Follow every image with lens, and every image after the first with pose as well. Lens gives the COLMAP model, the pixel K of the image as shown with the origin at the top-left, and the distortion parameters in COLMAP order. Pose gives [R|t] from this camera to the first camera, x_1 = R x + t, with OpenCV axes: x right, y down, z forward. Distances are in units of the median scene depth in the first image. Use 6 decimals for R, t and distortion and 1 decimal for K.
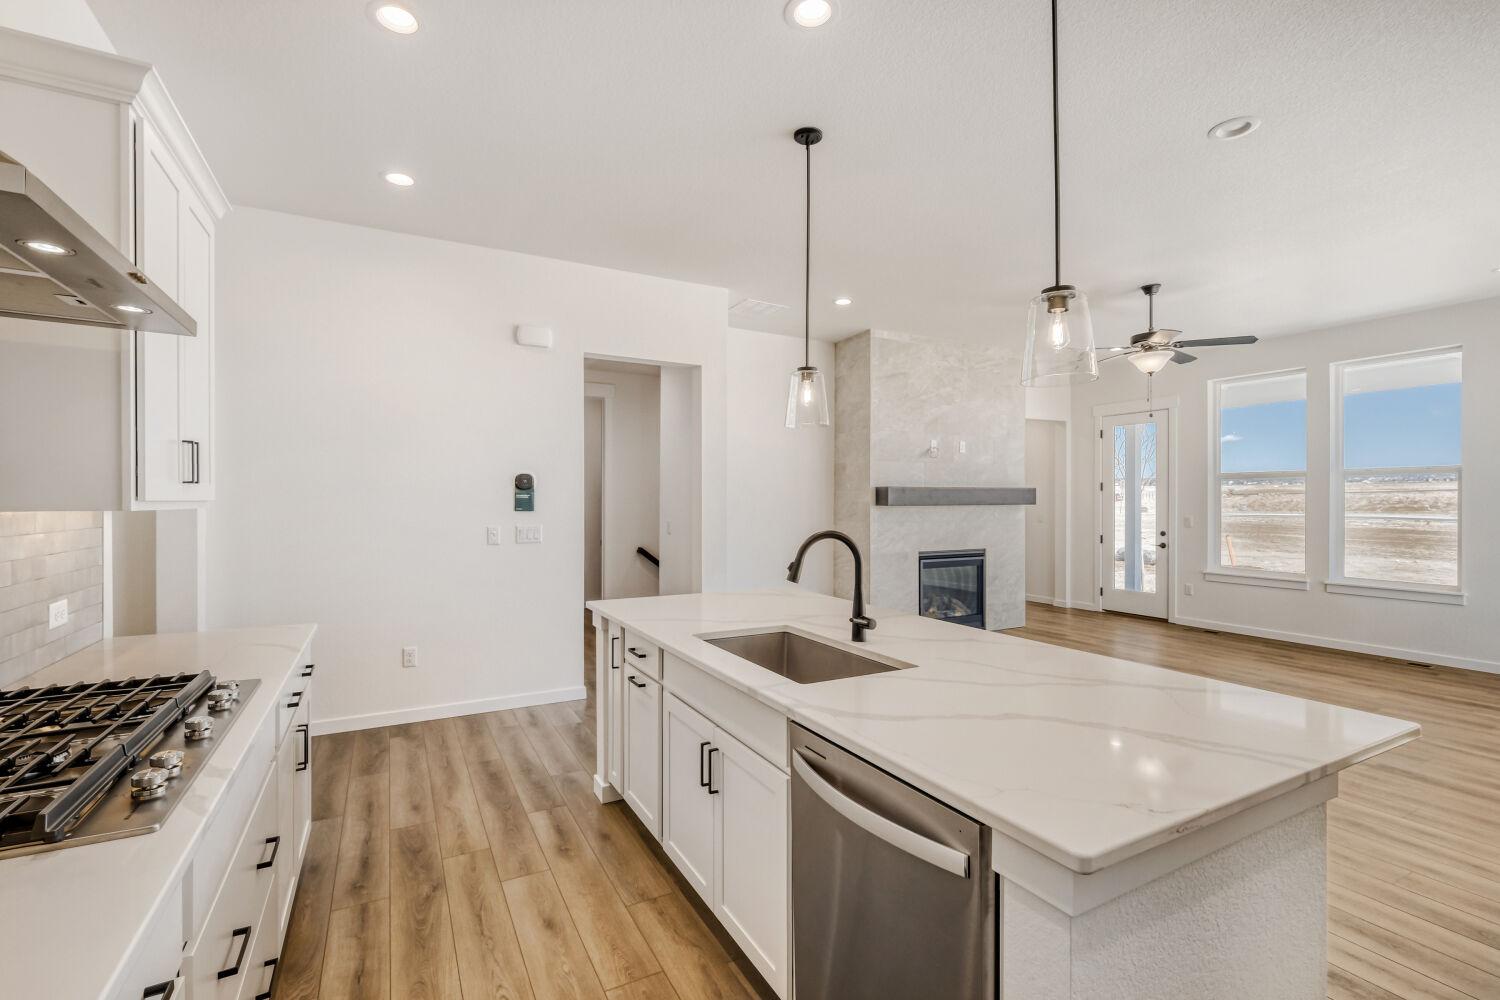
lens RADIAL K [[664.5, 0, 749.6], [0, 664.5, 500.4], [0, 0, 1]] dist [-0.004298, -0.000041]
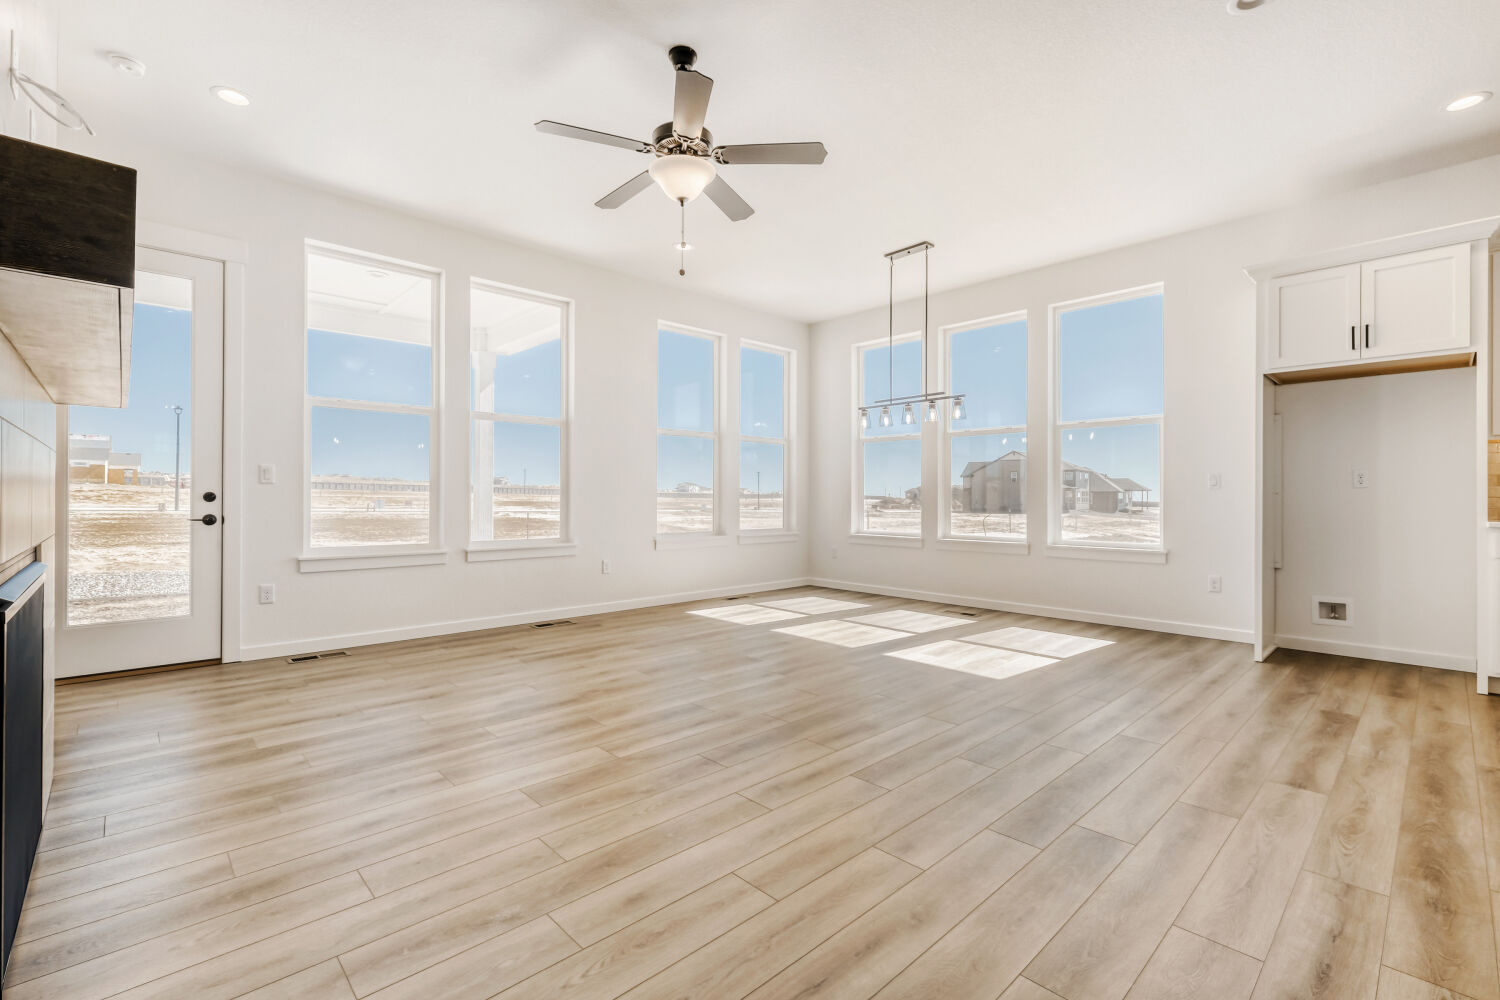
lens RADIAL K [[664.5, 0, 744.3], [0, 664.5, 499.6], [0, 0, 1]] dist [-0.004298, -0.000041]
pose [[-0.268940, -0.006404, 0.963136, 0.008290], [-0.008065, 0.999958, 0.004397, 0.051575], [-0.963123, -0.006585, -0.268980, 0.814778]]
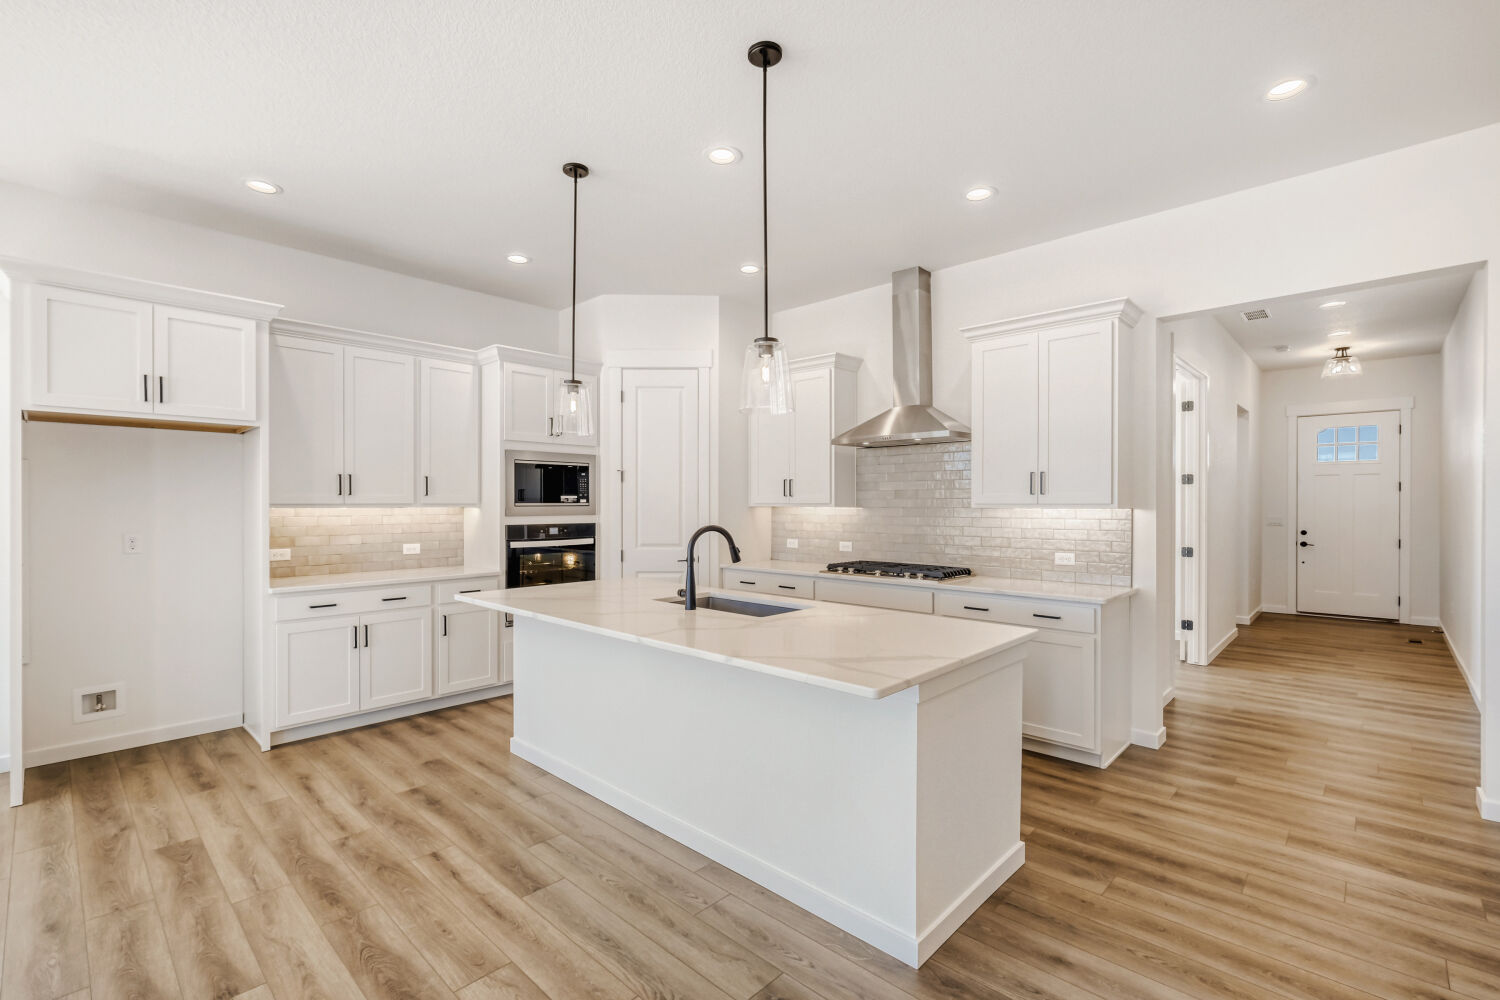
lens RADIAL K [[664.5, 0, 743.2], [0, 664.5, 510.0], [0, 0, 1]] dist [-0.004298, -0.000041]
pose [[-0.947196, 0.002738, -0.320645, 0.151572], [0.001005, 0.999984, 0.005571, -0.000473], [0.320655, 0.004955, -0.947183, 0.764324]]
